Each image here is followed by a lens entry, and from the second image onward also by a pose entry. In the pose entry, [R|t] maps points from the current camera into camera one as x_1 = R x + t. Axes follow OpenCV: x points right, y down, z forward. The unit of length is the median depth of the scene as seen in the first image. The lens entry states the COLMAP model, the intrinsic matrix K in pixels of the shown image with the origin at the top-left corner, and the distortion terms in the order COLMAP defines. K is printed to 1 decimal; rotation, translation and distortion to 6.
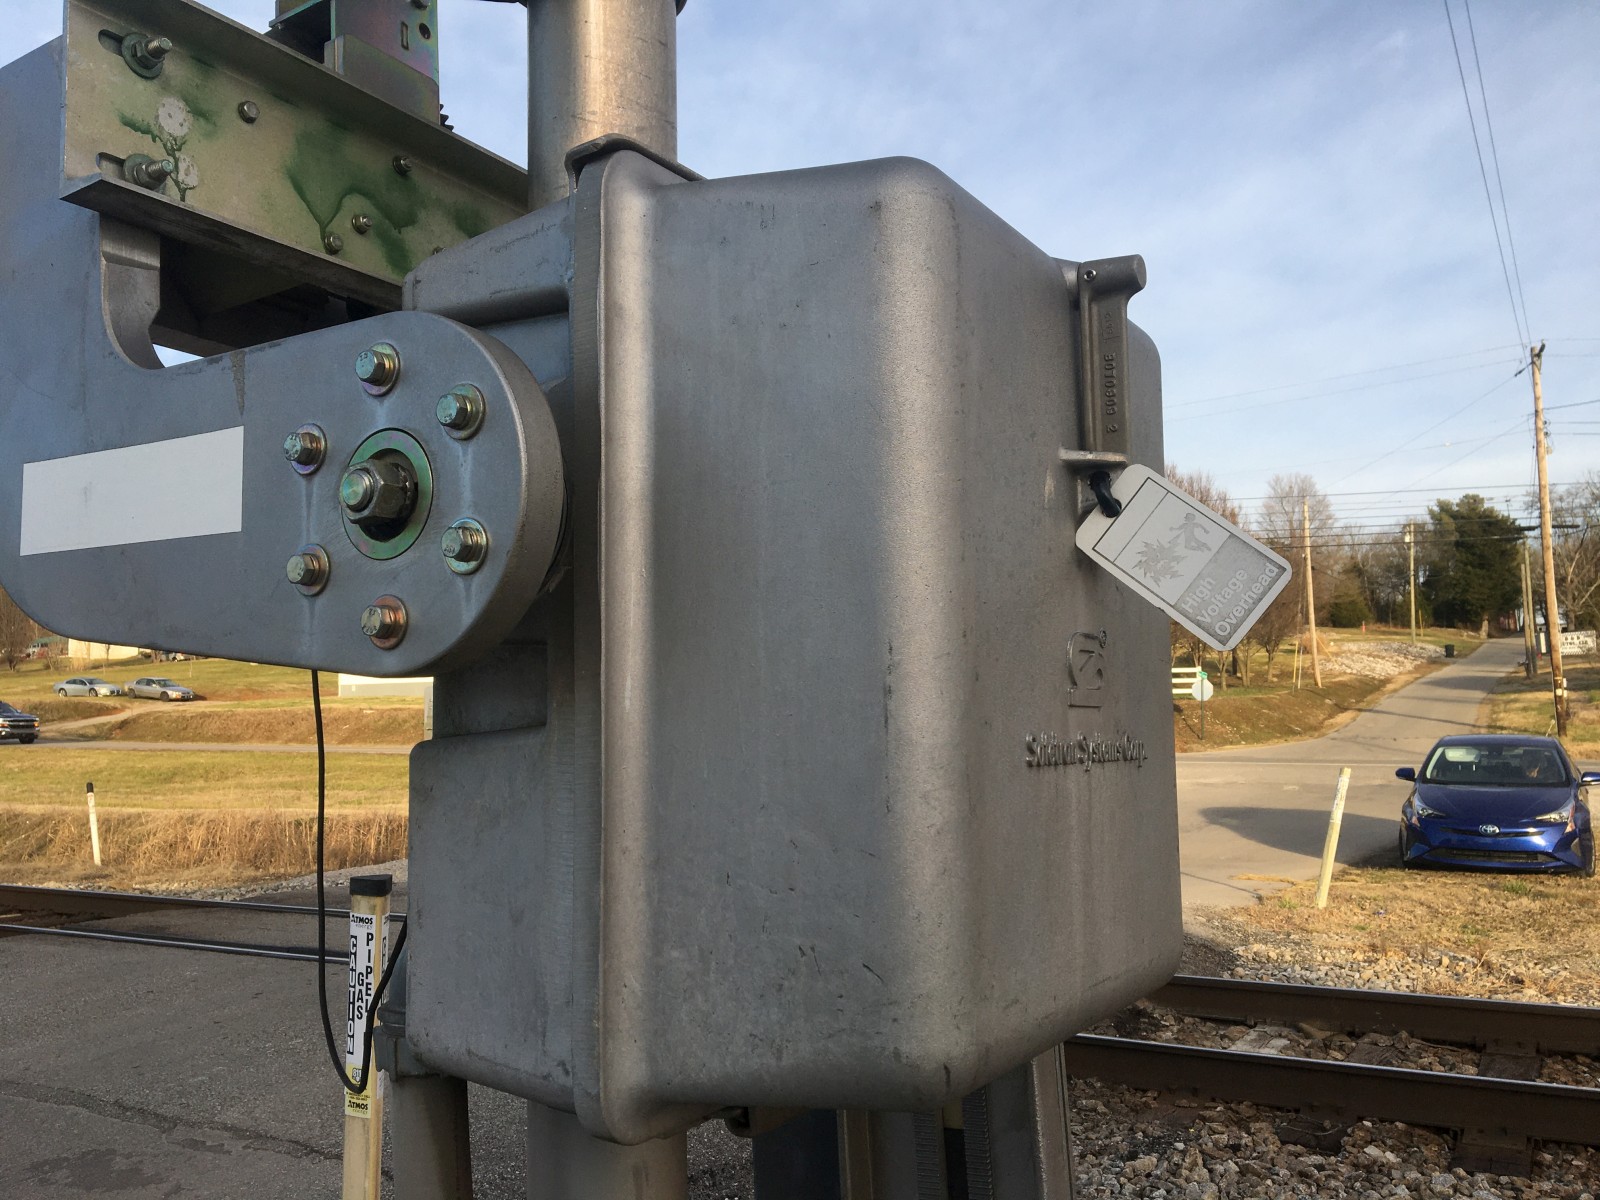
lens RADIAL K [[1326.3, 0, 799.7], [0, 1326.3, 601.1], [0, 0, 1]] dist [0.087545, -0.134282]
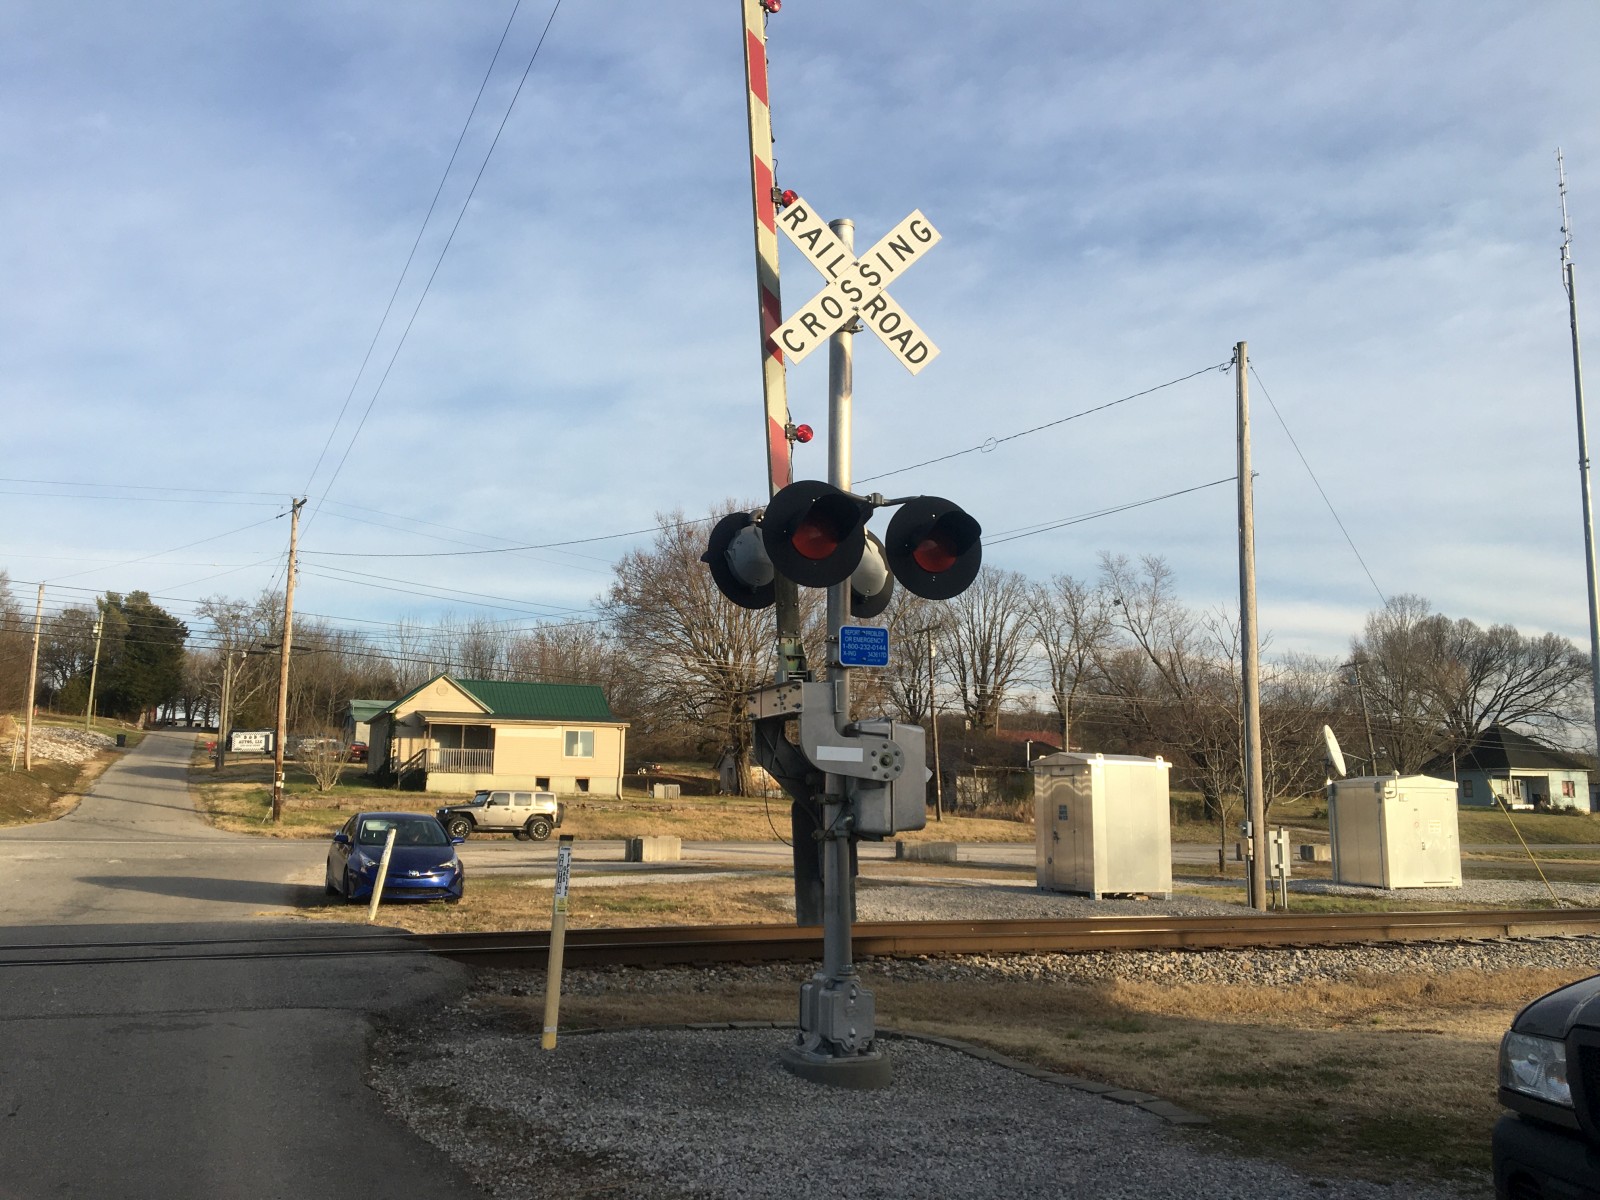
lens RADIAL K [[1326.3, 0, 786.5], [0, 1326.3, 588.5], [0, 0, 1]] dist [0.087545, -0.134282]
pose [[0.581881, 0.154548, 0.798455, -0.111663], [-0.094485, 0.987976, -0.122375, -0.001215], [-0.807767, -0.004234, 0.589487, -0.055695]]
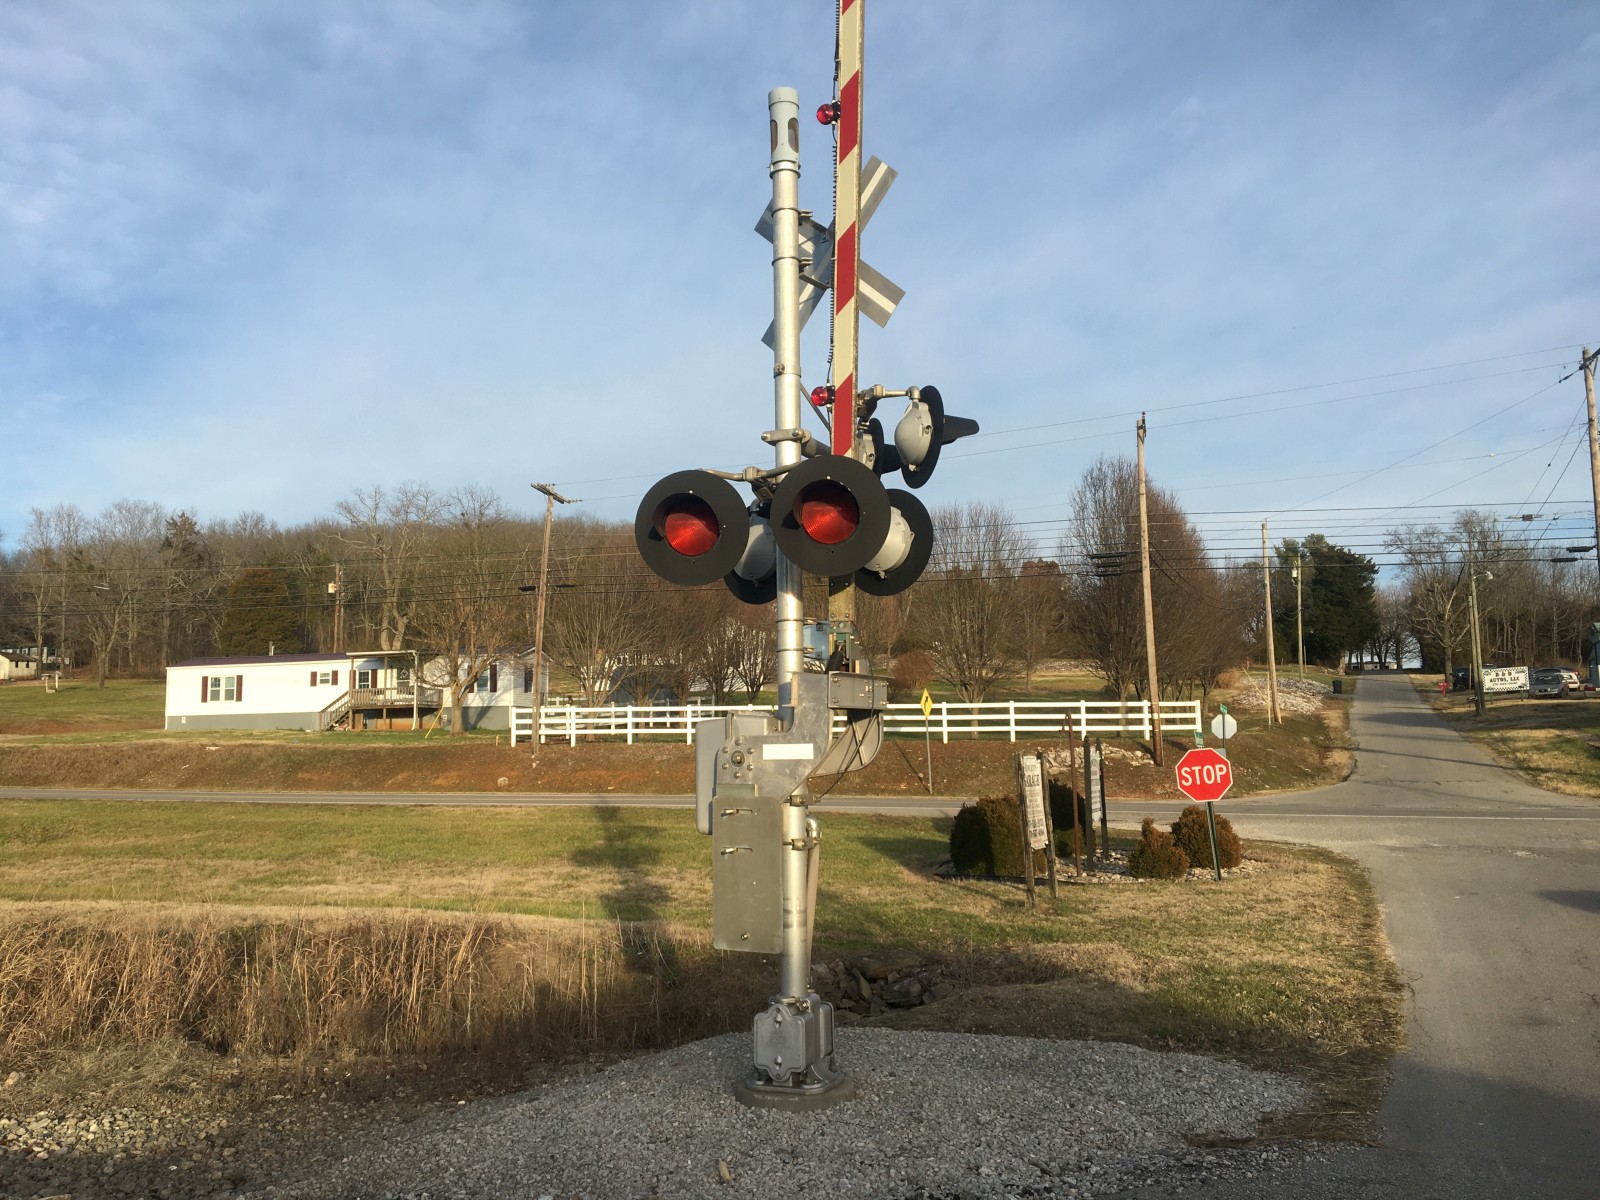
lens RADIAL K [[1326.3, 0, 791.4], [0, 1326.3, 634.3], [0, 0, 1]] dist [0.087545, -0.134282]
pose [[0.990884, 0.013765, 0.134014, -0.076263], [-0.013740, 0.999905, -0.001114, 0.008112], [-0.134016, -0.000738, 0.990979, 0.126447]]
